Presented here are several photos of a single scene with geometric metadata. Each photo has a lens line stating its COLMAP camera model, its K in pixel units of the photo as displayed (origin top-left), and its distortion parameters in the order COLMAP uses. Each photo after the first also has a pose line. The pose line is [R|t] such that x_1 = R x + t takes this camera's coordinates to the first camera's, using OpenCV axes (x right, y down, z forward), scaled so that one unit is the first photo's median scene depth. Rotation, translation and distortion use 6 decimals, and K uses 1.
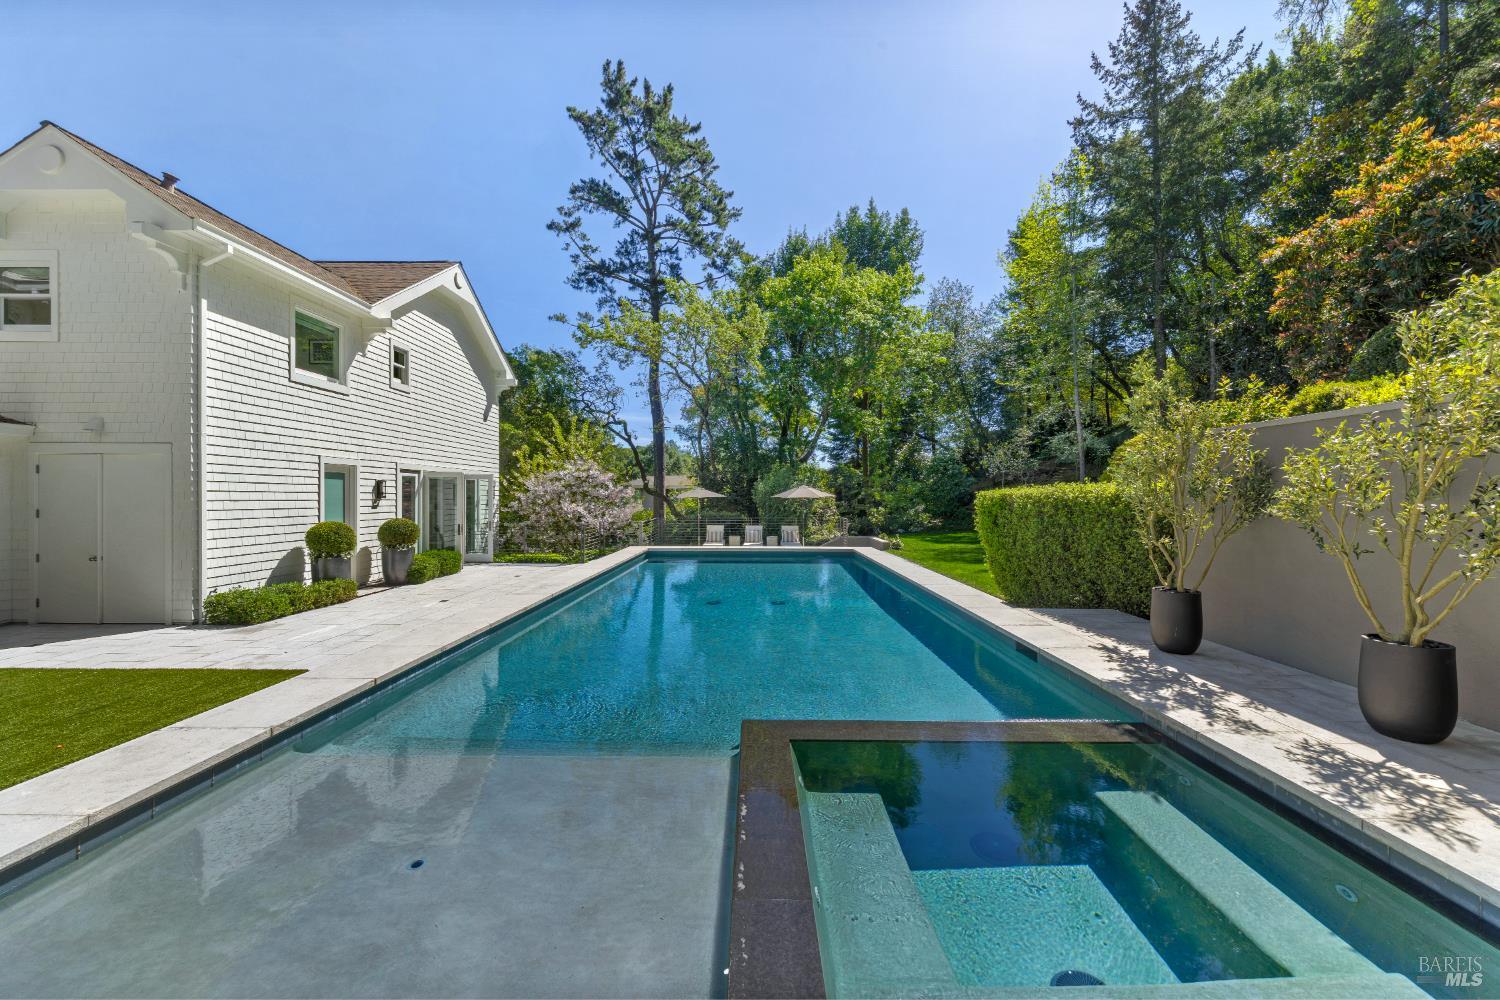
lens RADIAL K [[568.6, 0, 751.3], [0, 568.6, 497.5], [0, 0, 1]] dist [0.000295, -0.000028]
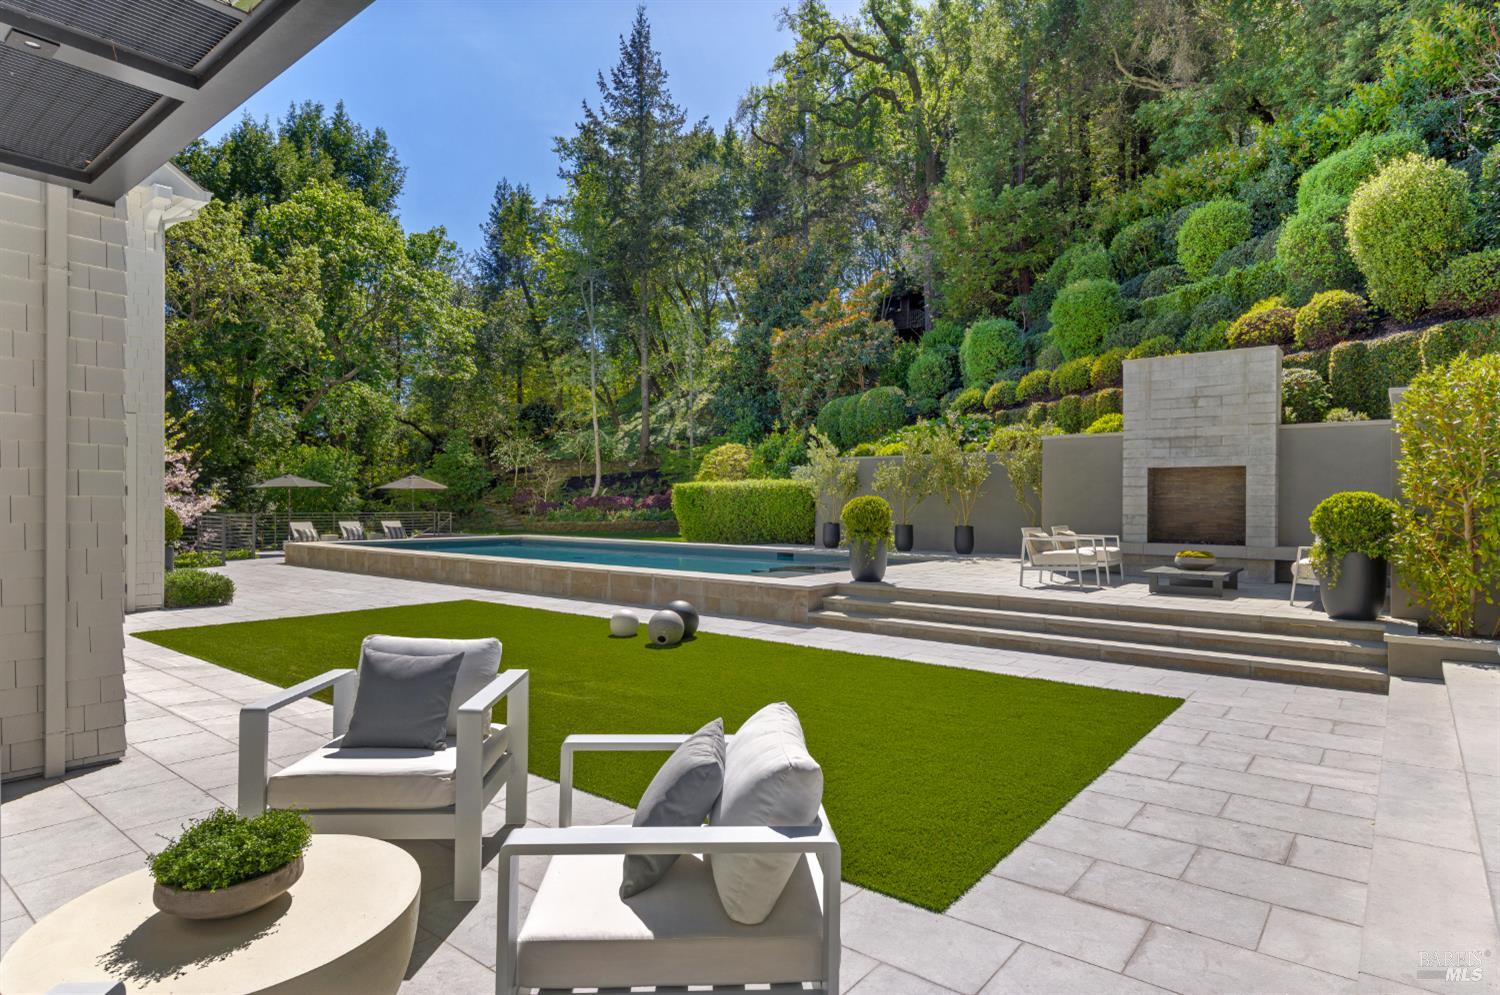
lens RADIAL K [[791.6, 0, 779.1], [0, 791.6, 504.3], [0, 0, 1]] dist [0.017549, -0.009751]
pose [[0.603800, -0.001099, 0.797135, -0.982009], [-0.004813, 0.999976, 0.005025, 0.030347], [-0.797121, -0.006871, 0.603780, -0.413819]]
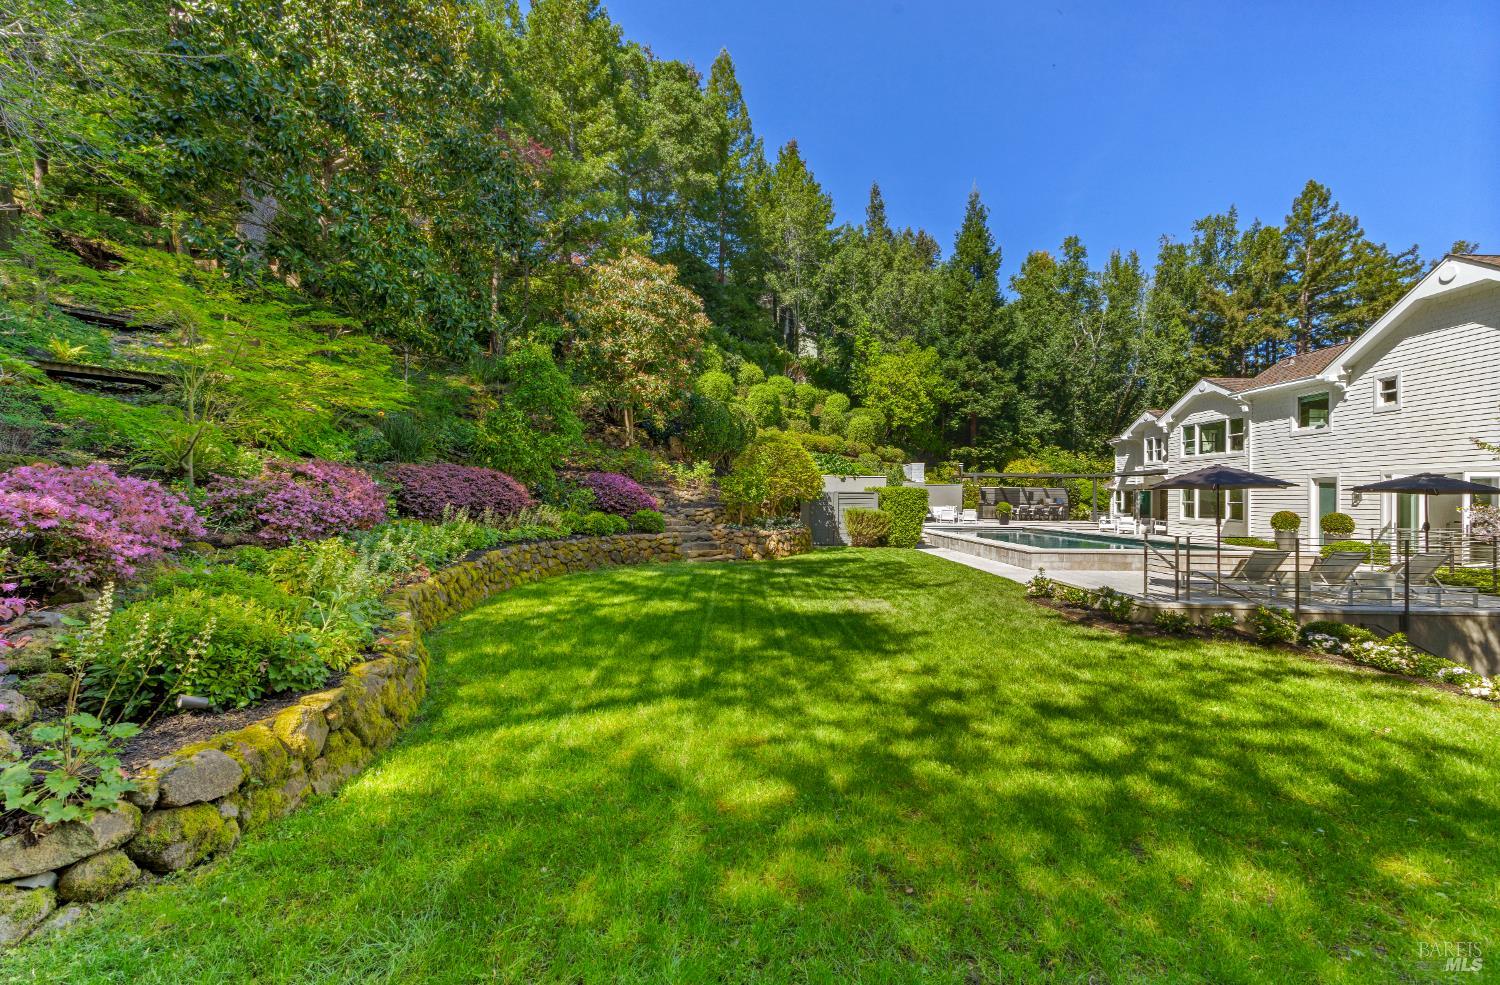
lens RADIAL K [[616.9, 0, 755.8], [0, 616.9, 488.1], [0, 0, 1]] dist [0.000546, 0.000382]
pose [[-0.999901, -0.010172, -0.009750, 0.908095], [-0.009966, 0.999733, -0.020859, 0.027746], [0.009959, -0.020760, -0.999735, 2.699421]]
